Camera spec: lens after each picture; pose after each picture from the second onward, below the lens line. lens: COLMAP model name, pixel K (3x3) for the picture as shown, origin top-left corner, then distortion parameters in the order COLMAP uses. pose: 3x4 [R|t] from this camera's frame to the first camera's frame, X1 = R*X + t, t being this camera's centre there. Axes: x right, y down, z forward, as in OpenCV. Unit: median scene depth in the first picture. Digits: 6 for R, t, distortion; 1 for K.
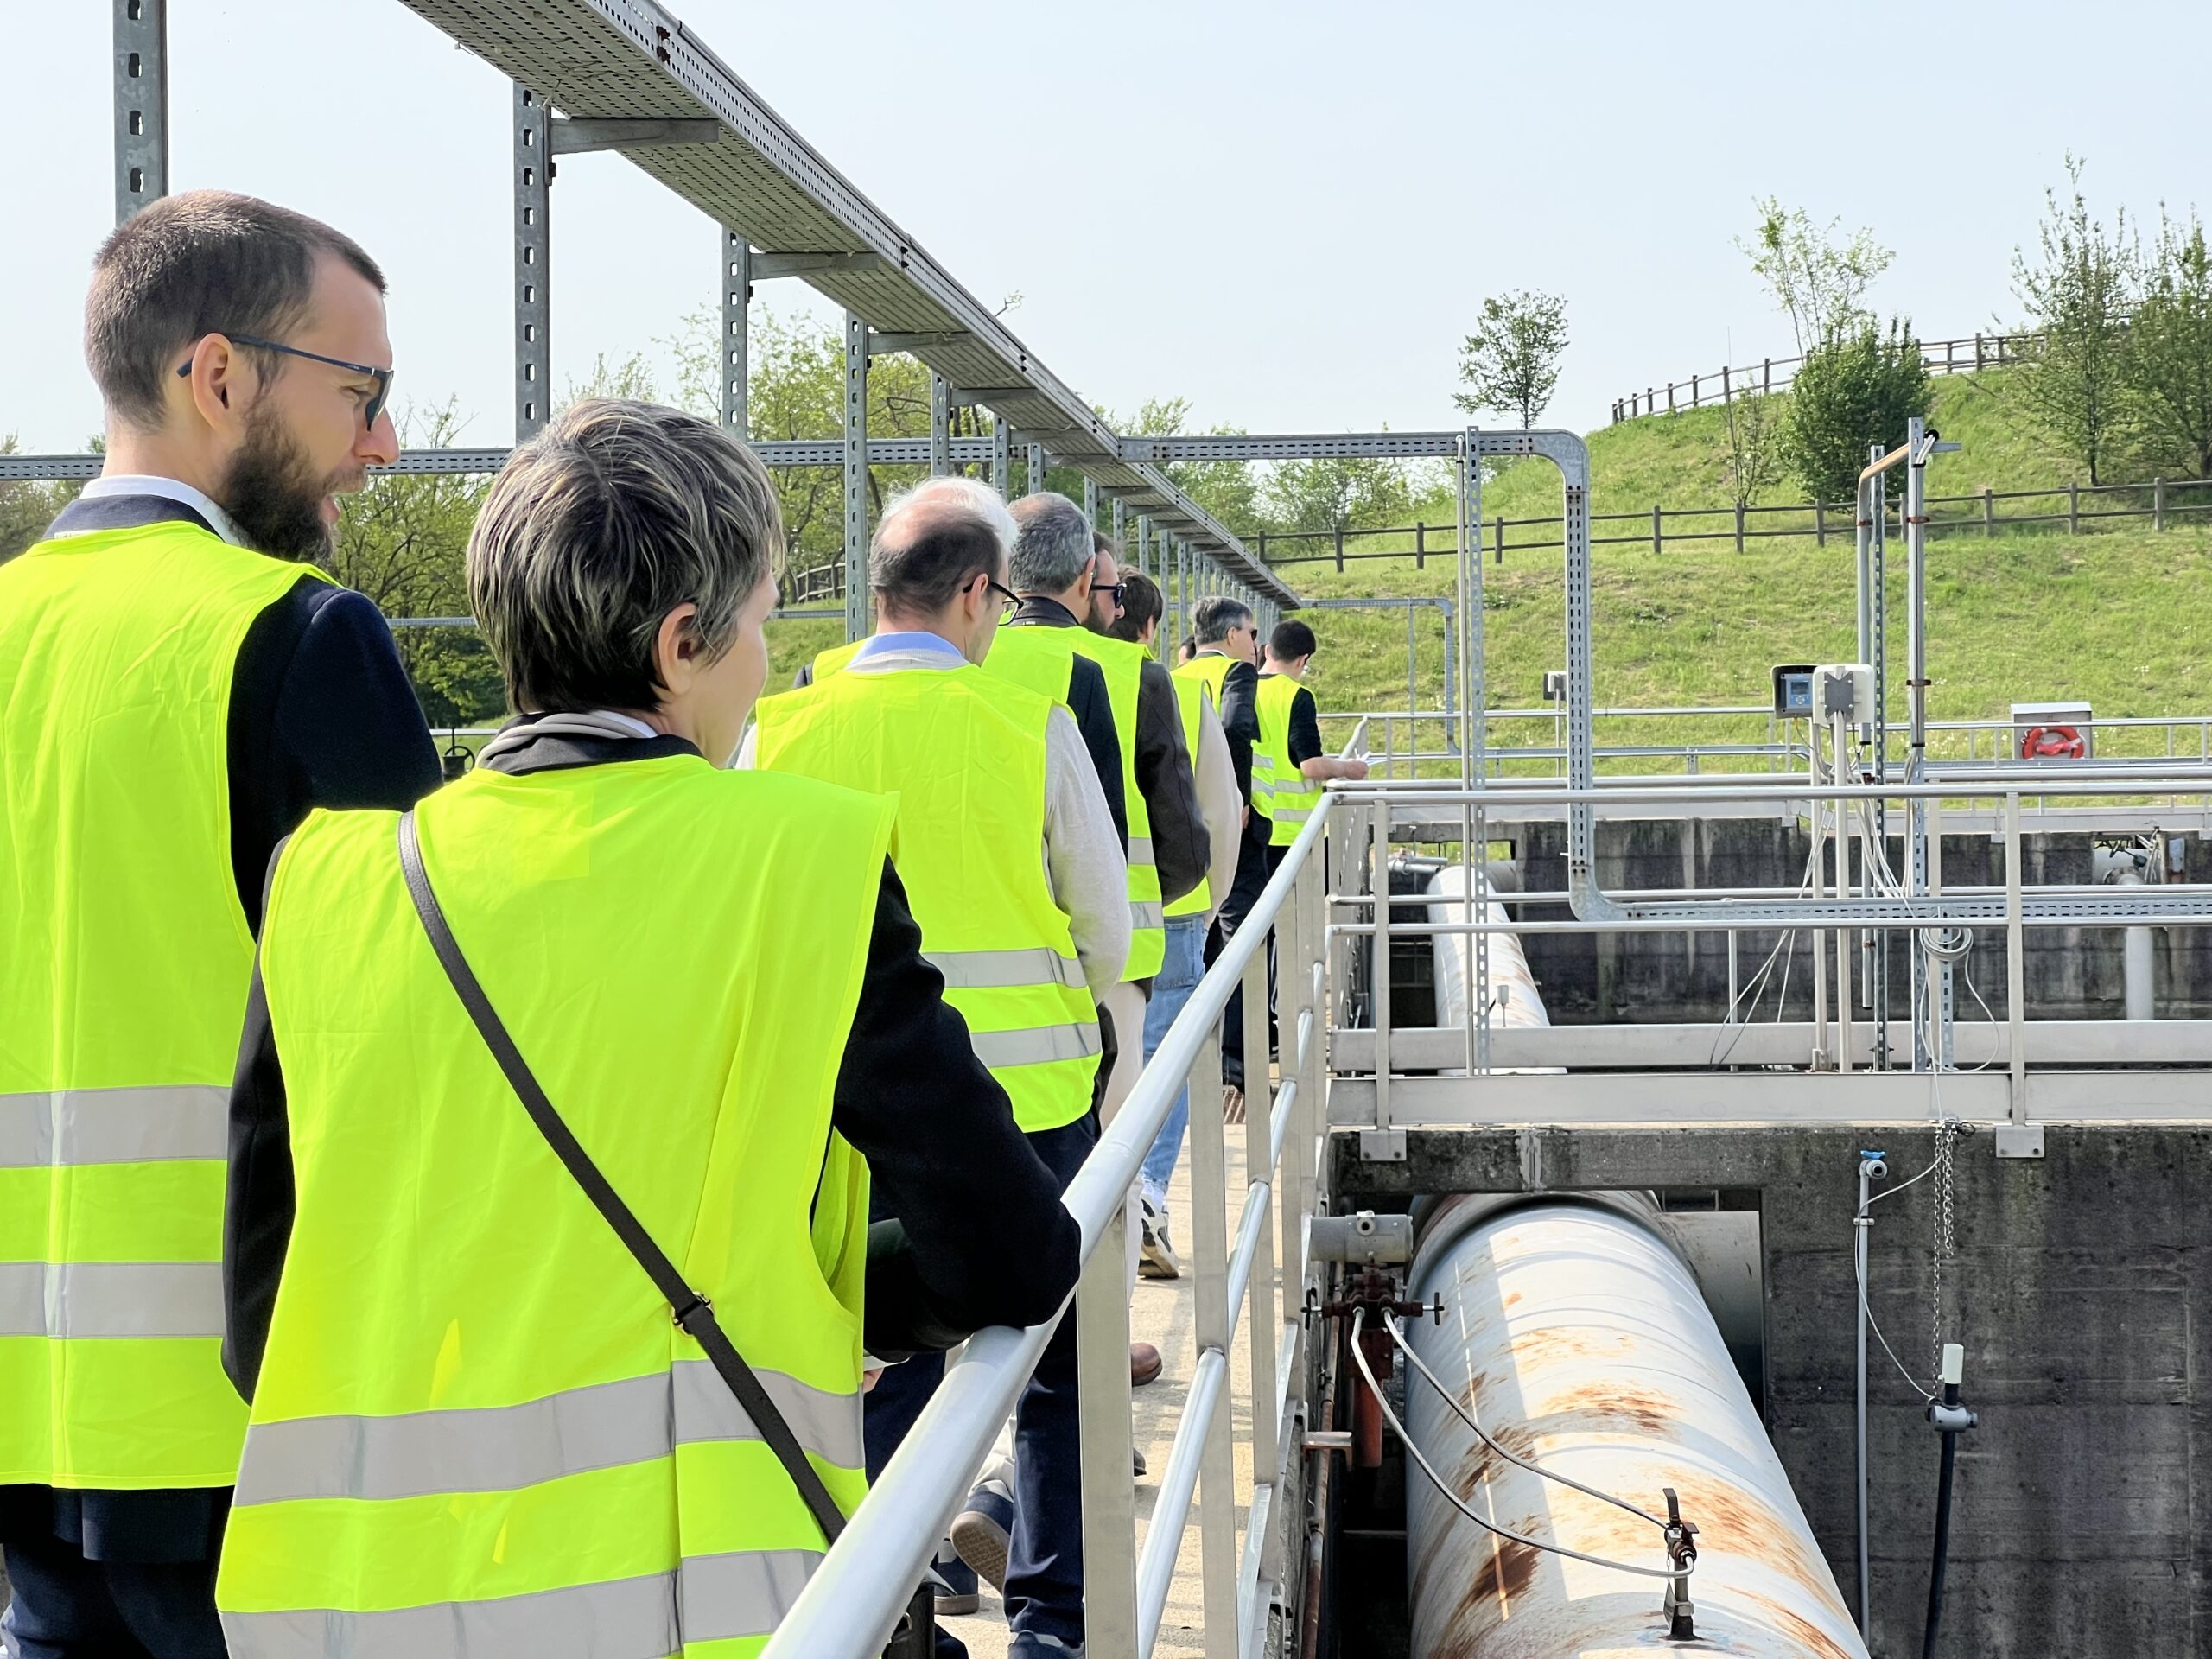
lens RADIAL K [[4878.1, 0, 1117.0], [0, 4878.1, 822.1], [0, 0, 1]] dist [0.177076, 0.000000]
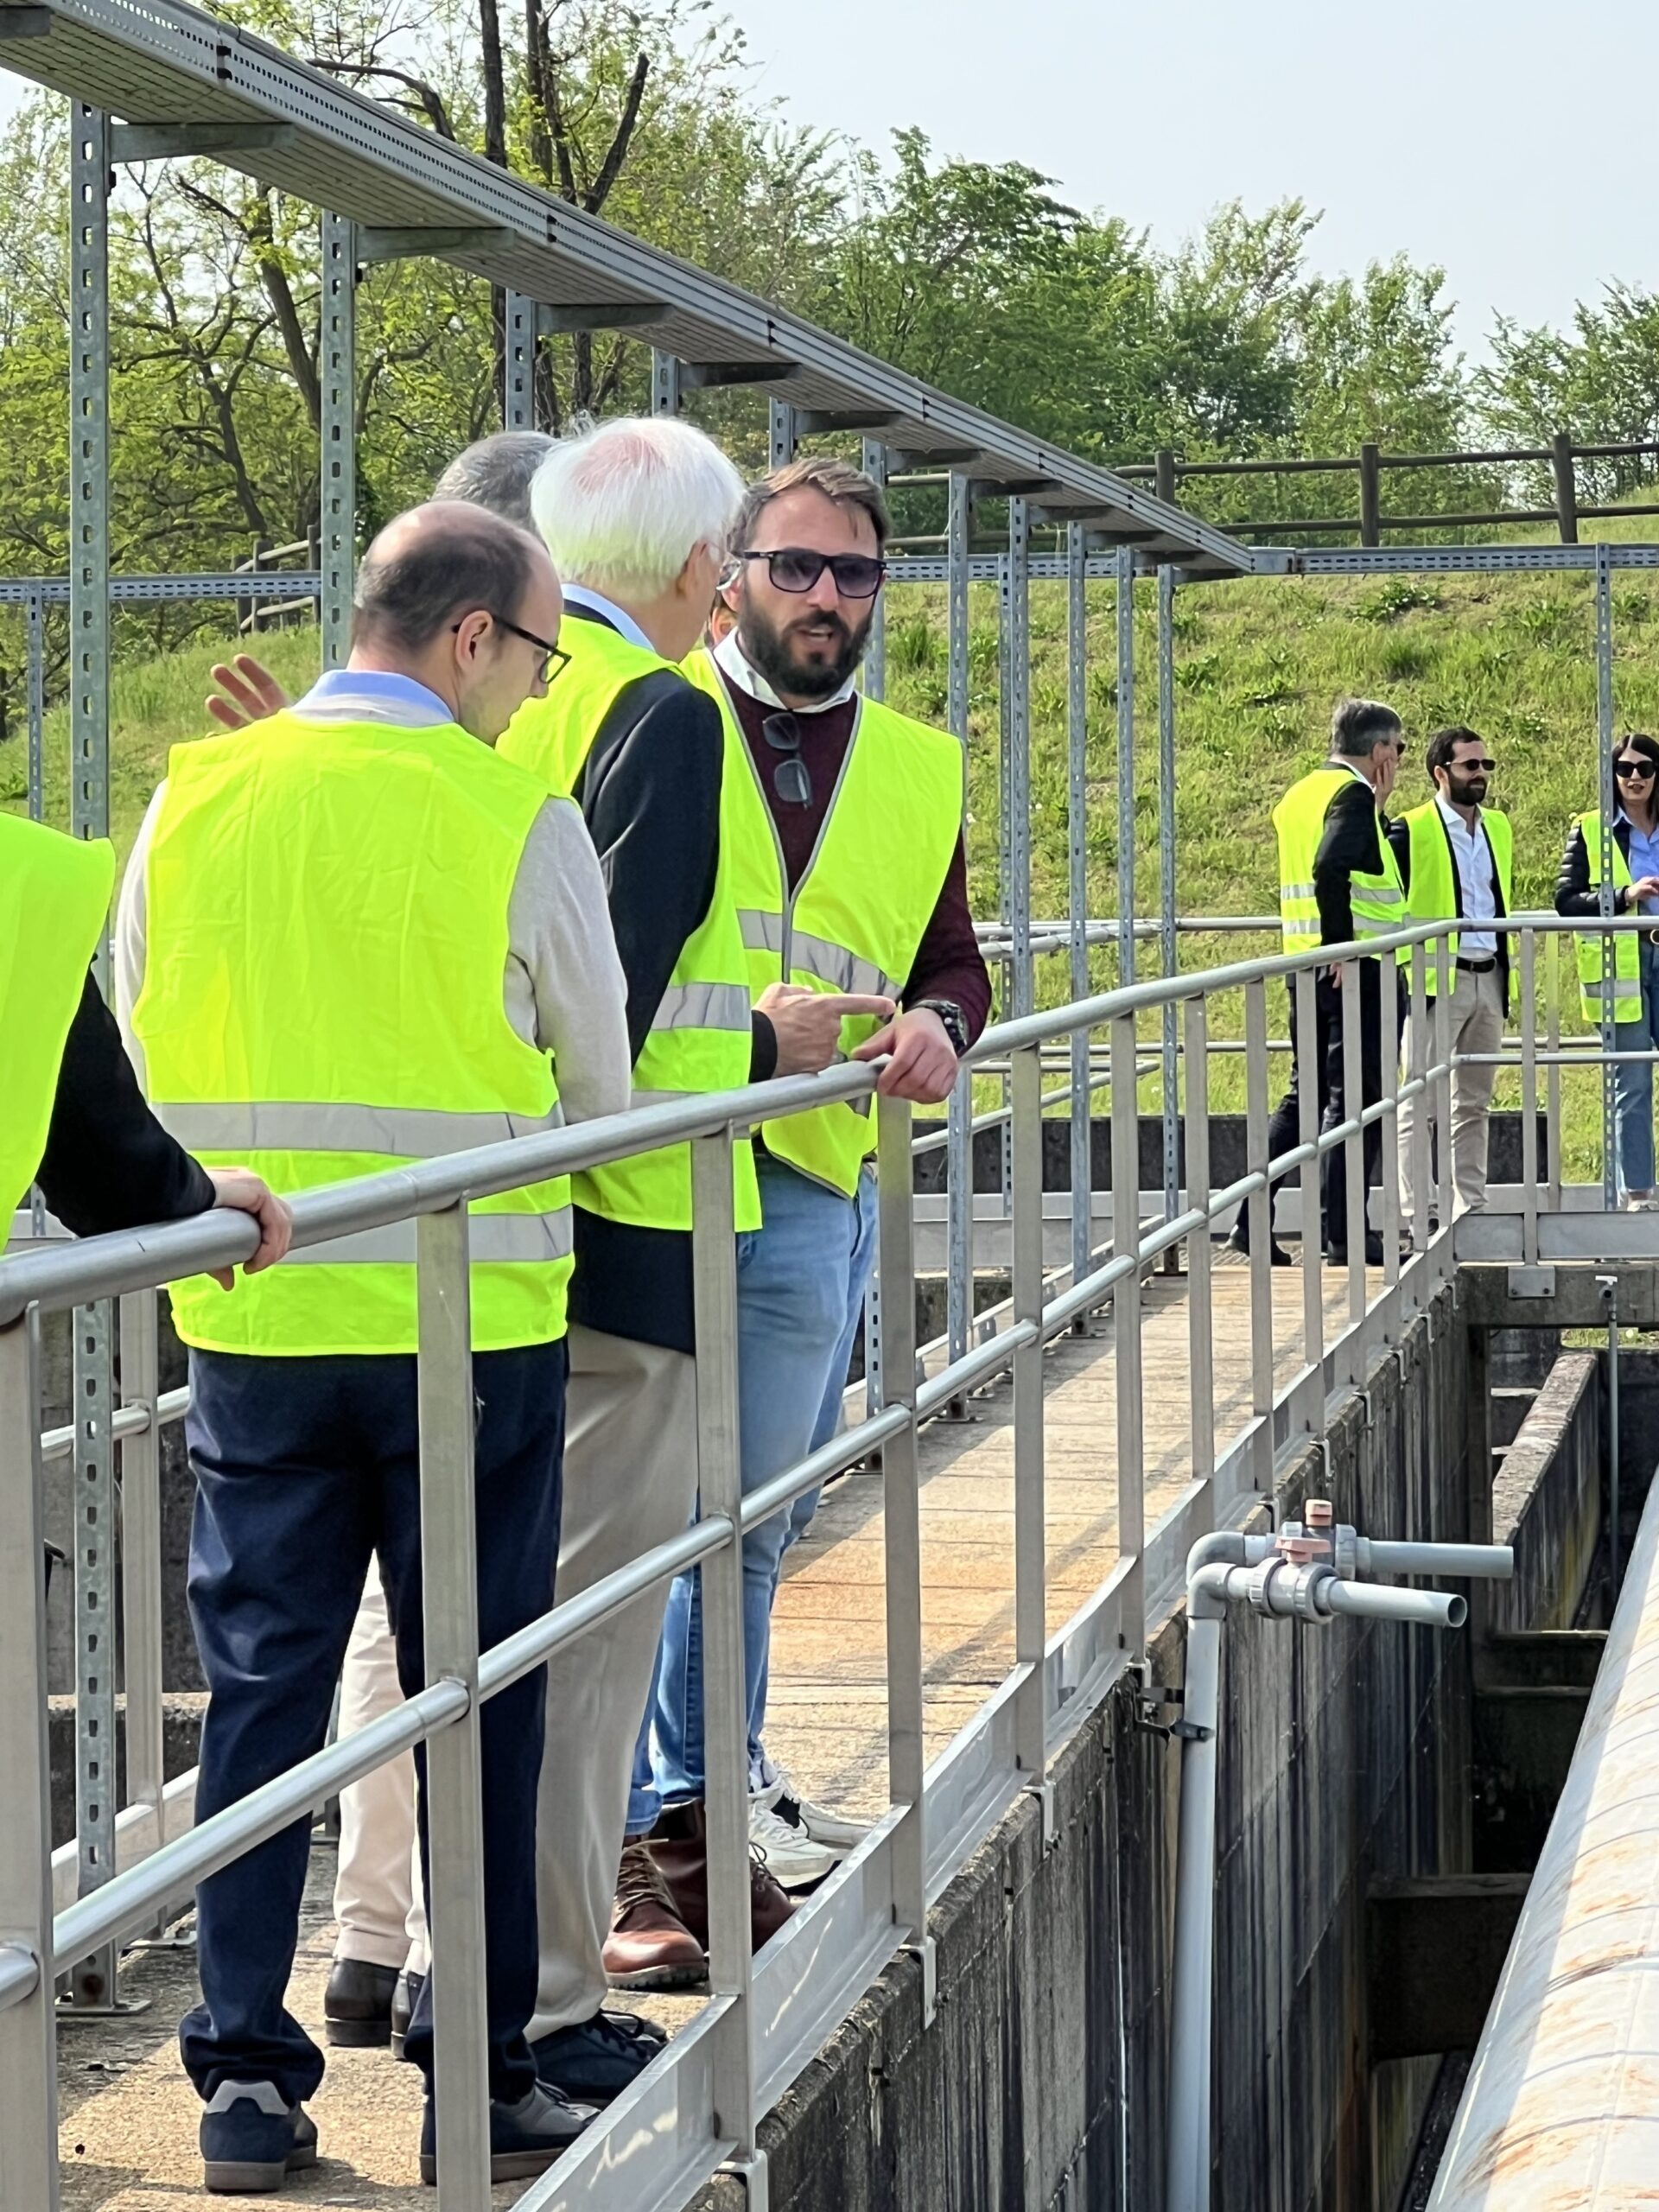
lens RADIAL K [[9911.8, 0, 822.7], [0, 9911.8, 1108.7], [0, 0, 1]] dist [0.037695, 0.000000]
pose [[0.999031, 0.002126, -0.043959, 0.010387], [-0.002206, 0.999996, -0.001791, -0.002381], [0.043955, 0.001886, 0.999032, 0.099688]]
